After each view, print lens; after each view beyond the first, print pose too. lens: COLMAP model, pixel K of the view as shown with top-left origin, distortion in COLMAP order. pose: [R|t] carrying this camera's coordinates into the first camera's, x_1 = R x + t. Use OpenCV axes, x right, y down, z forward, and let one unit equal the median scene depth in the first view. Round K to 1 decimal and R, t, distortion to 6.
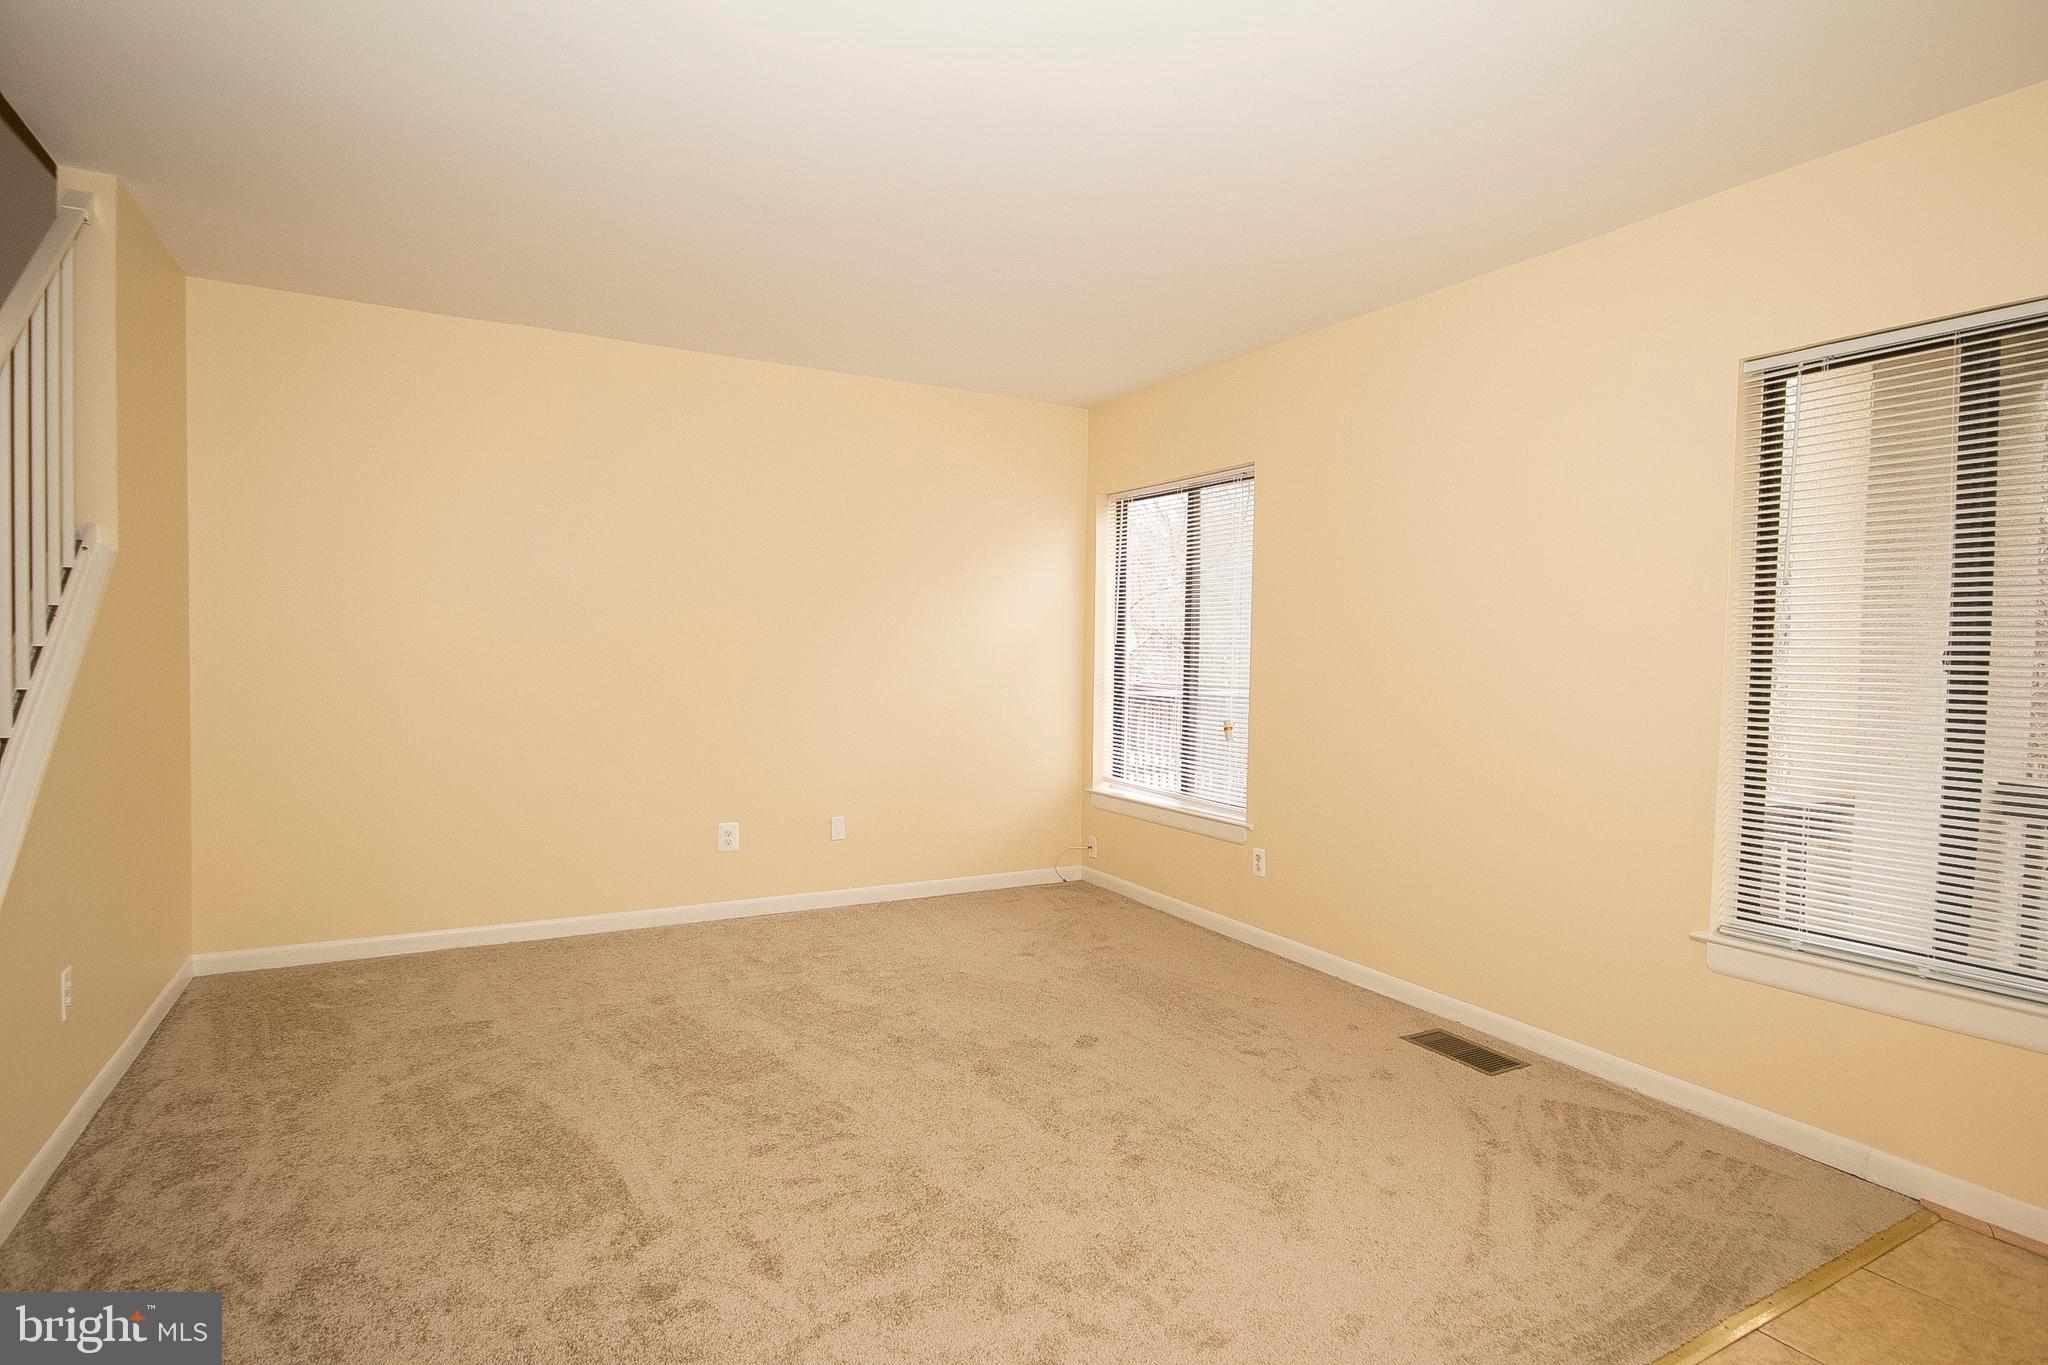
lens RADIAL K [[1068.5, 0, 1024.6], [0, 1068.5, 687.3], [0, 0, 1]] dist [0.004343, -0.004674]
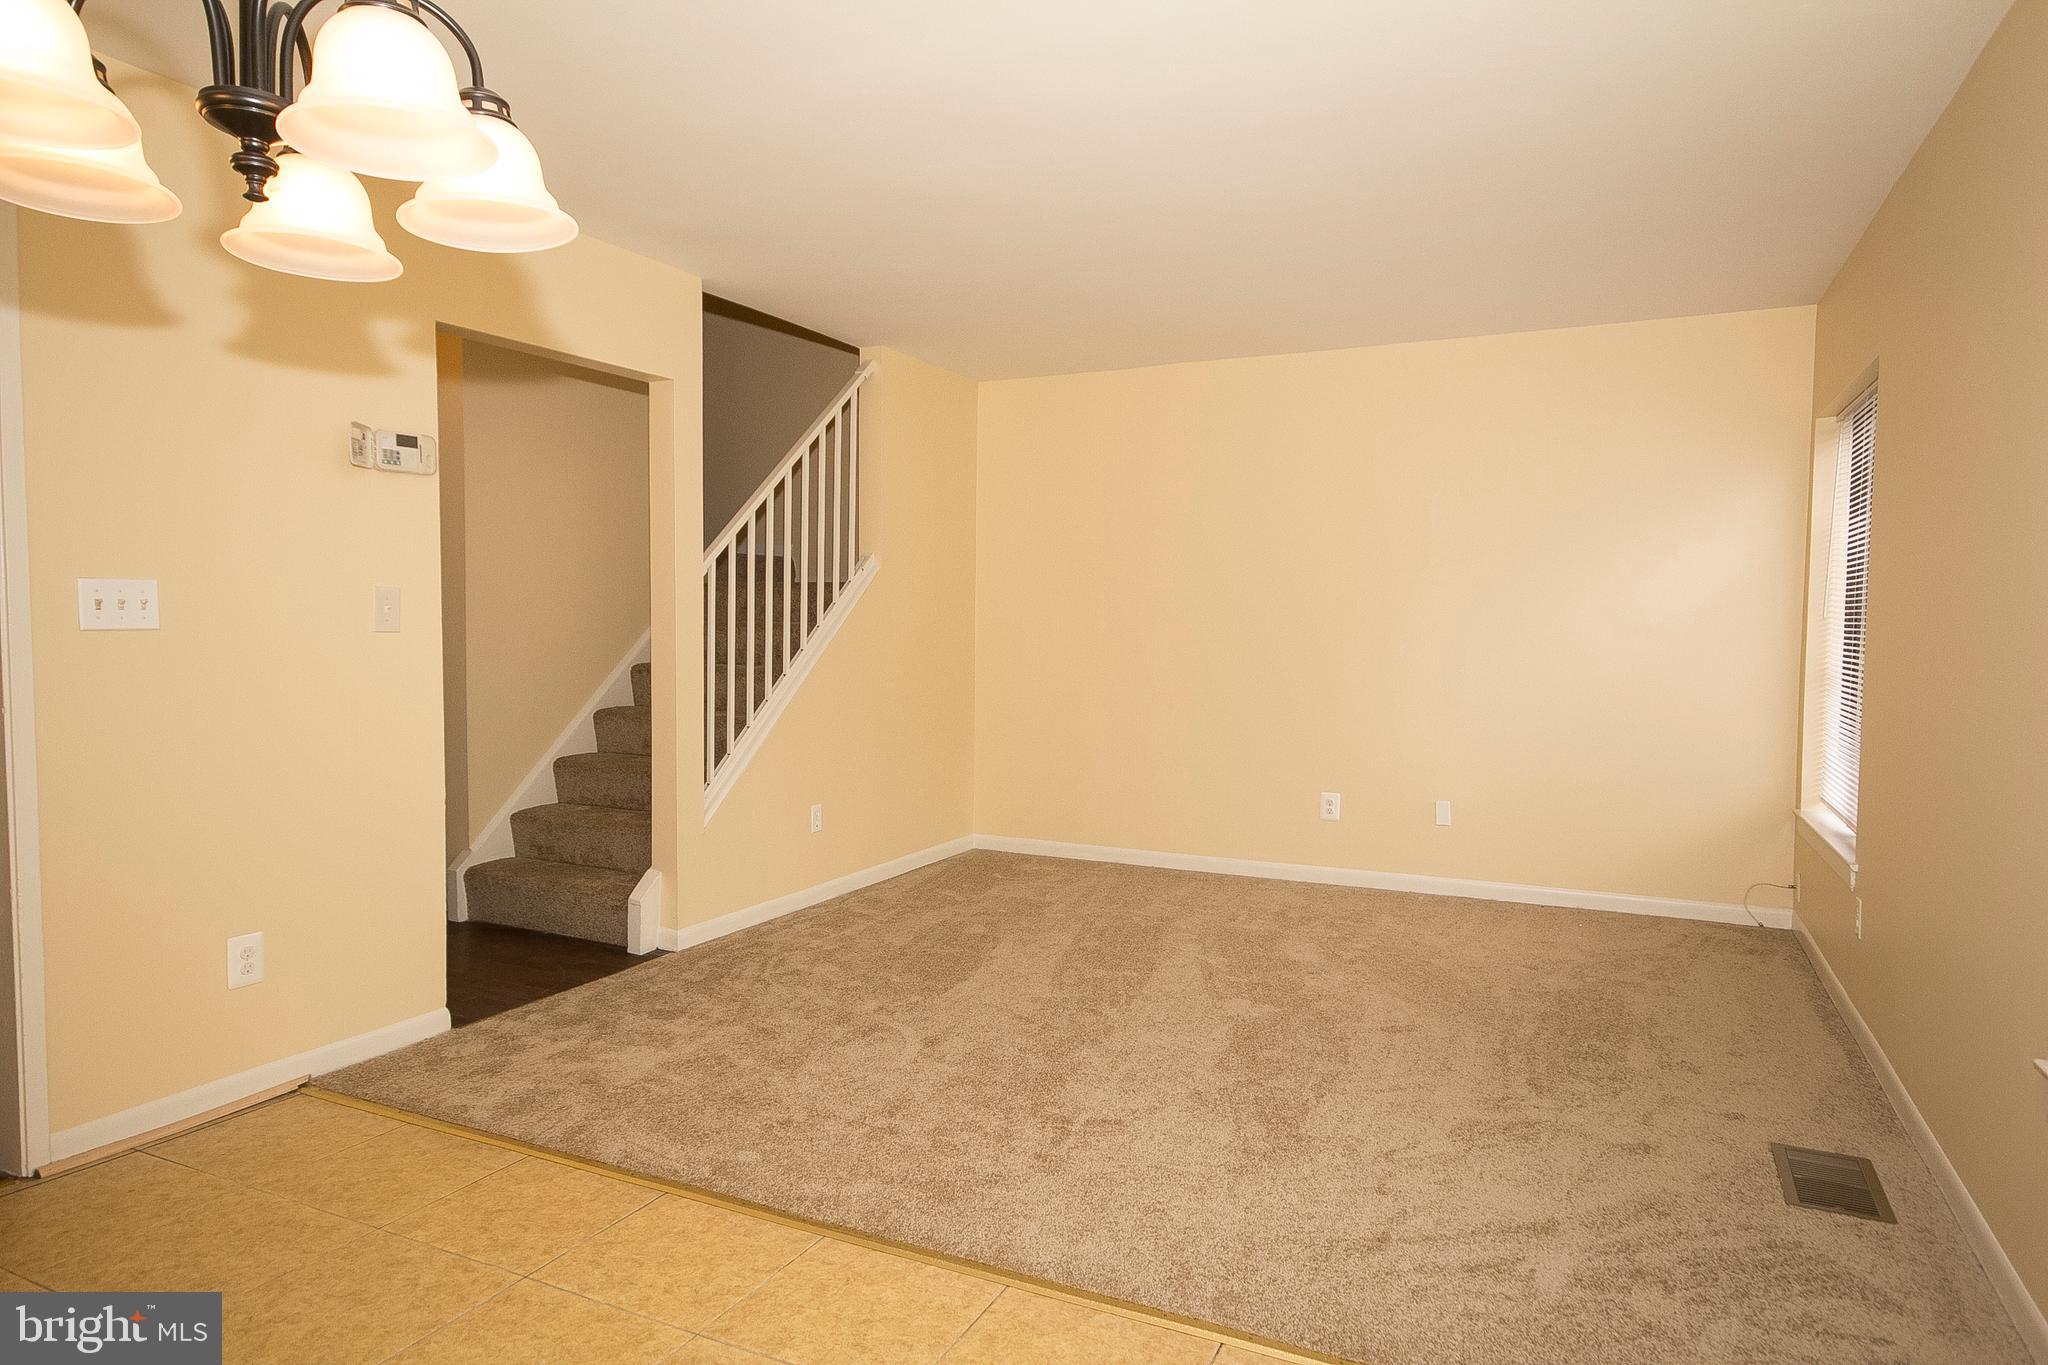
lens RADIAL K [[1227.9, 0, 1015.1], [0, 1227.9, 680.6], [0, 0, 1]] dist [-0.001479, 0.000275]
pose [[0.556428, 0.024576, -0.830533, 0.823201], [-0.027358, 0.999562, 0.011249, 0.017332], [0.830446, 0.016462, 0.556856, 0.103021]]
